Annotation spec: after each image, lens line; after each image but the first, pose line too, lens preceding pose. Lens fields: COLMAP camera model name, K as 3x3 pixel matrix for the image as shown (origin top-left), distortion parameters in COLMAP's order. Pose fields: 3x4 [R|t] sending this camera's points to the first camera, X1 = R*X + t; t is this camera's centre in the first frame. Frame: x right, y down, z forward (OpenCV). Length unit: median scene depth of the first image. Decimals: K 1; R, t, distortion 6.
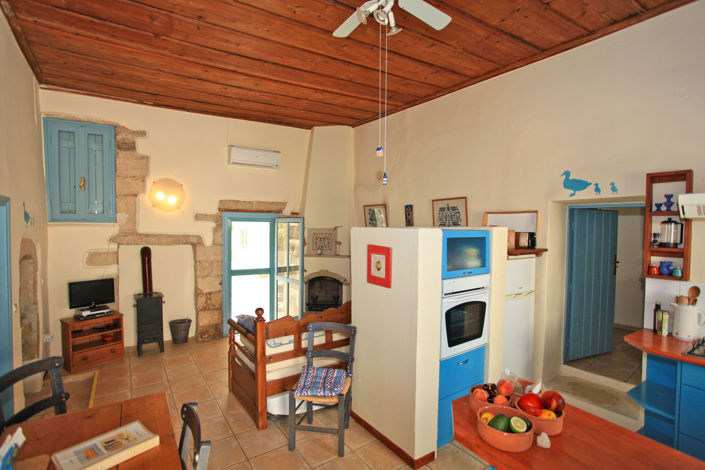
lens RADIAL K [[341.0, 0, 353.9], [0, 341.0, 236.6], [0, 0, 1]] dist [-0.071388, 0.031514]
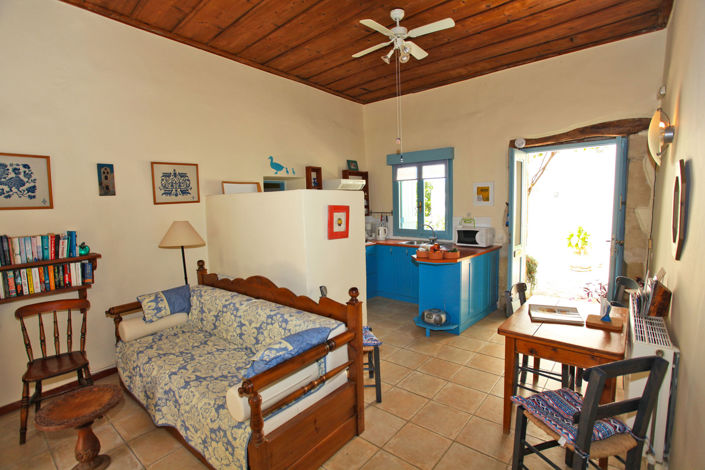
lens RADIAL K [[341.0, 0, 353.9], [0, 341.0, 236.6], [0, 0, 1]] dist [-0.071388, 0.031514]
pose [[-0.277009, -0.097996, 0.955857, -0.887320], [0.053167, 0.991698, 0.117079, -0.001141], [-0.959395, 0.083252, -0.269500, 1.038975]]
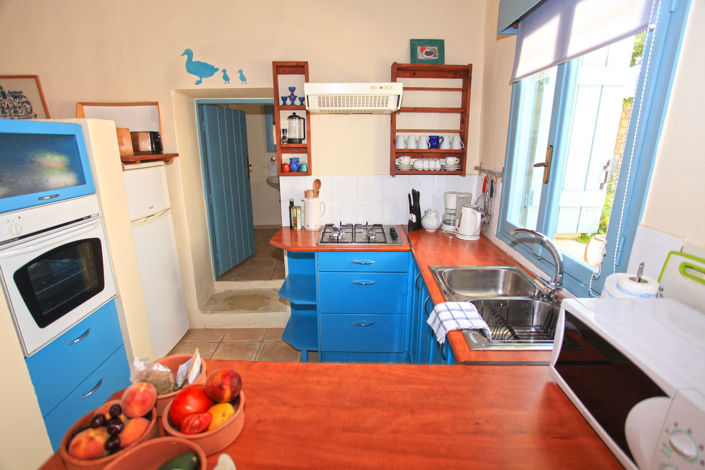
lens RADIAL K [[341.0, 0, 353.9], [0, 341.0, 236.6], [0, 0, 1]] dist [-0.071388, 0.031514]
pose [[0.544617, -0.233376, 0.805560, 0.122210], [0.029656, 0.965263, 0.259594, 0.034058], [-0.838160, -0.117490, 0.532620, 0.204214]]
